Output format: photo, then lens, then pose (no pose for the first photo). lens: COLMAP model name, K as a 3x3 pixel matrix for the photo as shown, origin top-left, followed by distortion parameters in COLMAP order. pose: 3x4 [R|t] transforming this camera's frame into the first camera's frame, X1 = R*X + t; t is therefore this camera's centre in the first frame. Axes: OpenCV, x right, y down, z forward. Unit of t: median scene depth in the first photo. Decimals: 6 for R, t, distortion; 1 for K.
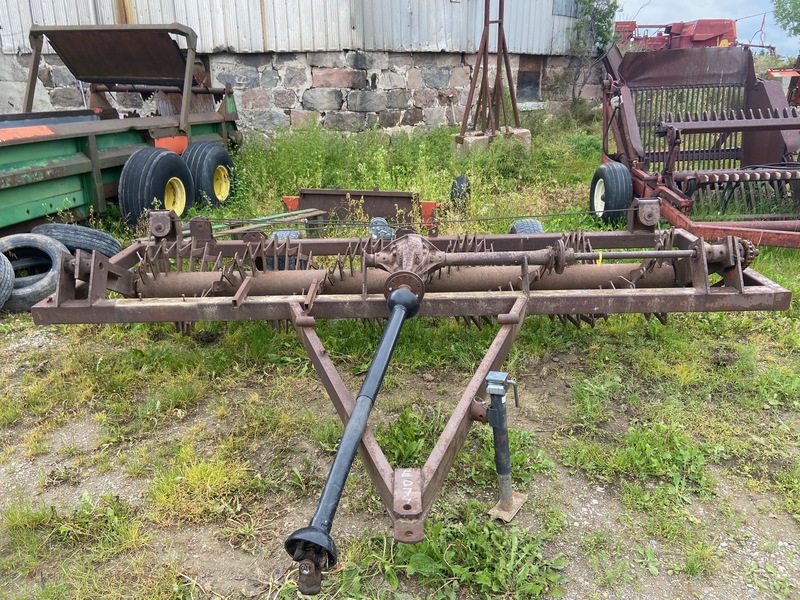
lens RADIAL K [[607.1, 0, 396.7], [0, 607.1, 301.7], [0, 0, 1]] dist [0.146569, -0.172508]
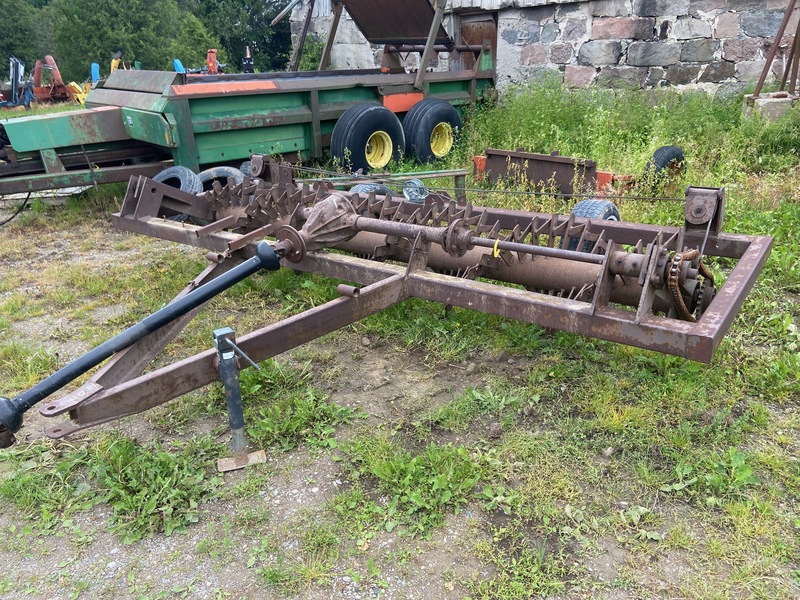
lens RADIAL K [[607.1, 0, 396.7], [0, 607.1, 301.7], [0, 0, 1]] dist [0.146569, -0.172508]
pose [[0.809405, 0.209980, -0.548427, 0.223278], [-0.176550, 0.977694, 0.113772, -0.022070], [0.560084, 0.004737, 0.828423, 0.074699]]
